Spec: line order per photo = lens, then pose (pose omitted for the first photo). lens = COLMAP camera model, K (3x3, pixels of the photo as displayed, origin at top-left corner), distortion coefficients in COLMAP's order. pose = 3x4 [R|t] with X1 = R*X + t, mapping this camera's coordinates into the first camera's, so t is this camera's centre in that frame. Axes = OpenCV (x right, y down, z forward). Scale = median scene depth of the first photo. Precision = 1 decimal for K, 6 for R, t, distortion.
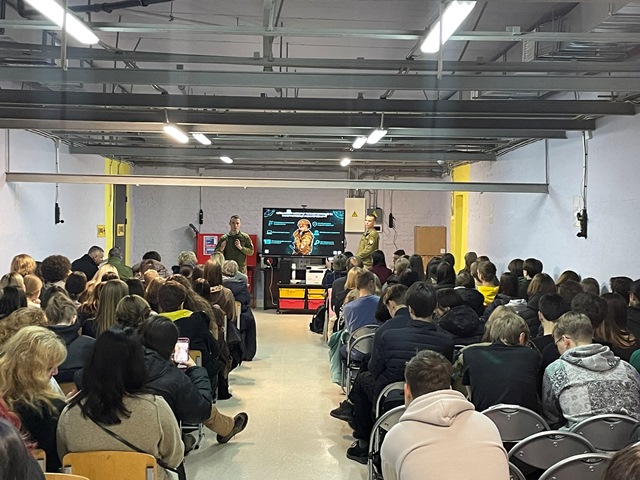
lens RADIAL K [[1002.2, 0, 335.7], [0, 1002.2, 238.0], [0, 0, 1]] dist [0.066154, 0.000000]
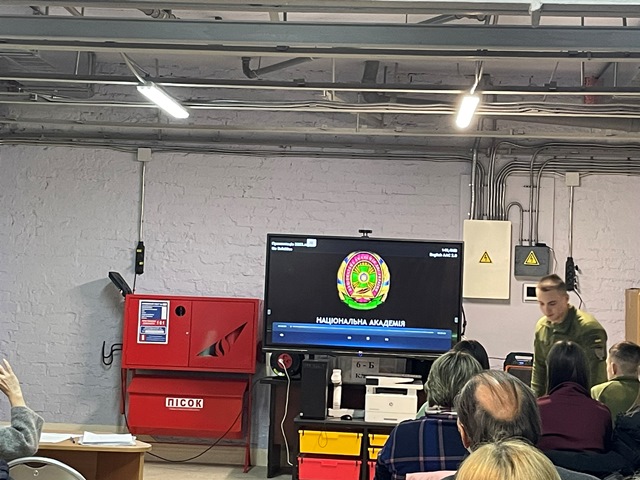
lens RADIAL K [[1271.9, 0, 329.8], [0, 1271.9, 224.6], [0, 0, 1]] dist [0.066574, 0.000000]
pose [[0.995161, 0.015607, -0.097008, 0.005161], [-0.023081, 0.996810, -0.076405, 0.006077], [0.095506, 0.078274, 0.992347, 0.469455]]
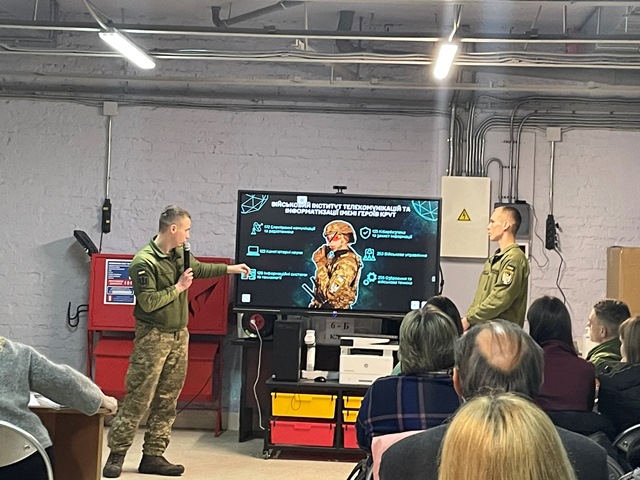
lens RADIAL K [[1278.3, 0, 335.2], [0, 1278.3, 225.0], [0, 0, 1]] dist [0.074764, 0.000000]
pose [[0.997073, 0.017389, -0.074456, 0.005159], [-0.021027, 0.998608, -0.048364, 0.008001], [0.073511, 0.049788, 0.996051, 0.485652]]
